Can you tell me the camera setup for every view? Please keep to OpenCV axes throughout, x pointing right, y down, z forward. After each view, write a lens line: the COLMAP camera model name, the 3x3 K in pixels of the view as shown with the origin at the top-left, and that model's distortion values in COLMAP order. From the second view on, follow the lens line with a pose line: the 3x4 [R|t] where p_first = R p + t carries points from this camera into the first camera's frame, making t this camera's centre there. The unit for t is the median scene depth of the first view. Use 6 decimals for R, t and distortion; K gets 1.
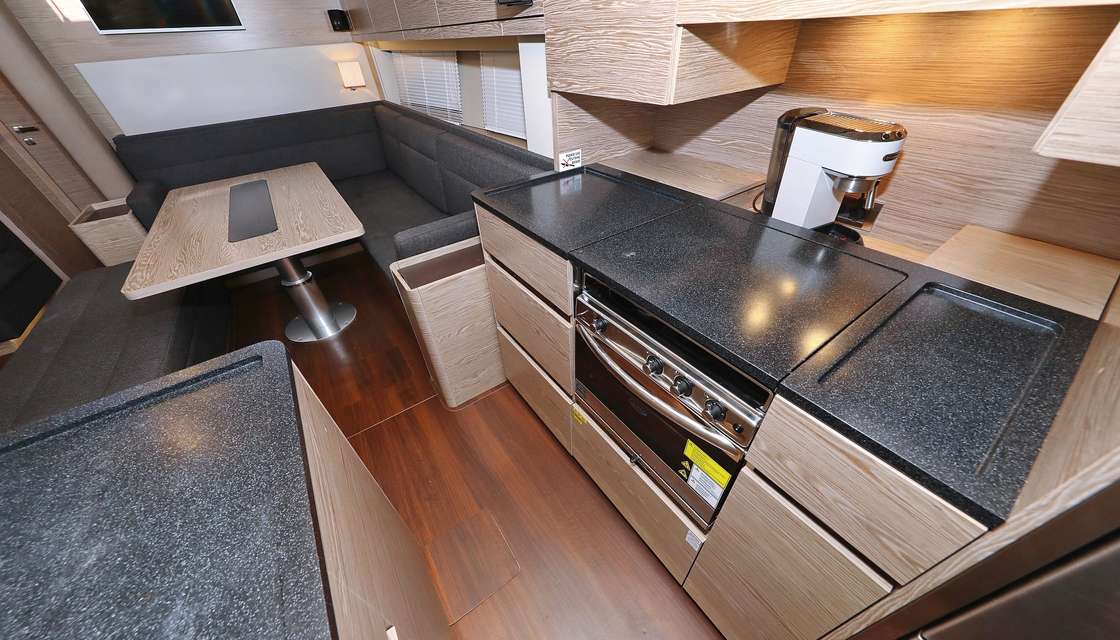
lens RADIAL K [[385.8, 0, 543.6], [0, 385.8, 330.7], [0, 0, 1]] dist [0.000384, 0.000303]
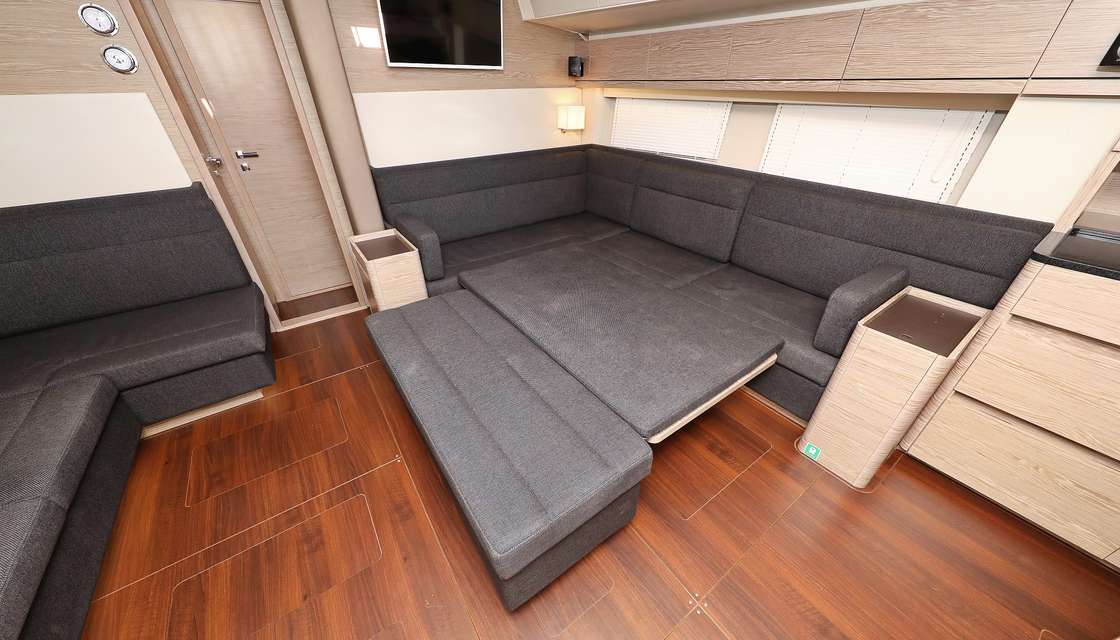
lens RADIAL K [[385.8, 0, 571.6], [0, 385.8, 336.4], [0, 0, 1]] dist [0.000384, 0.000303]
pose [[0.997905, 0.020824, 0.061250, -1.014854], [-0.015325, 0.995921, -0.088918, -0.029472], [-0.062852, 0.087793, 0.994154, 0.112885]]
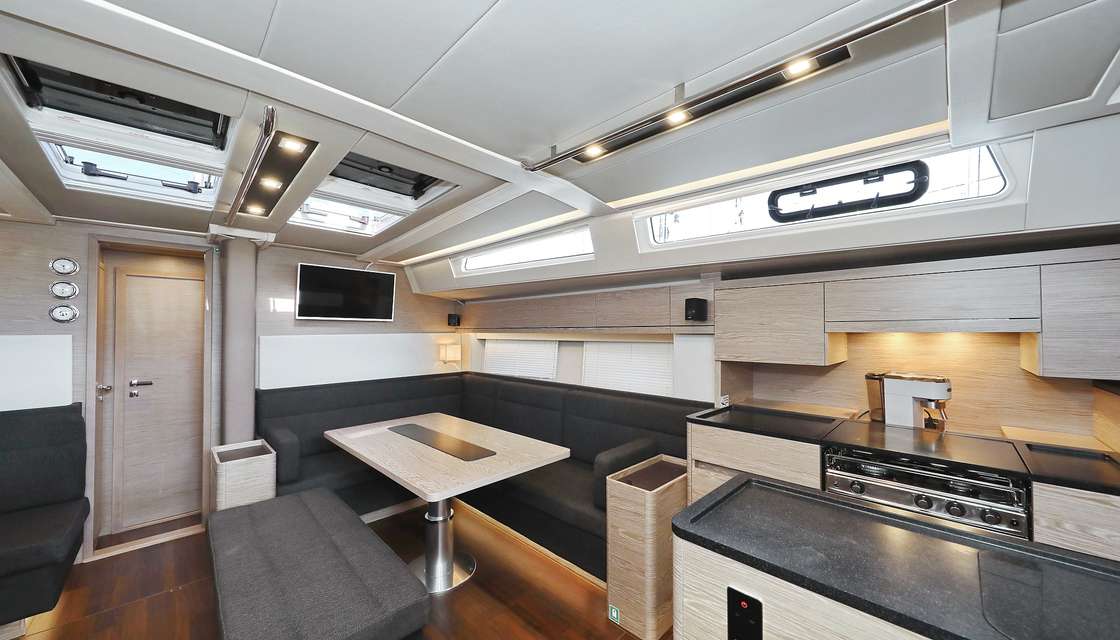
lens RADIAL K [[395.8, 0, 562.1], [0, 395.8, 331.7], [0, 0, 1]] dist [0.001209, -0.000617]
pose [[0.978673, 0.052531, 0.198593, -0.744732], [0.083190, 0.782582, -0.616964, 0.207686], [-0.187825, 0.620327, 0.761522, -0.187614]]
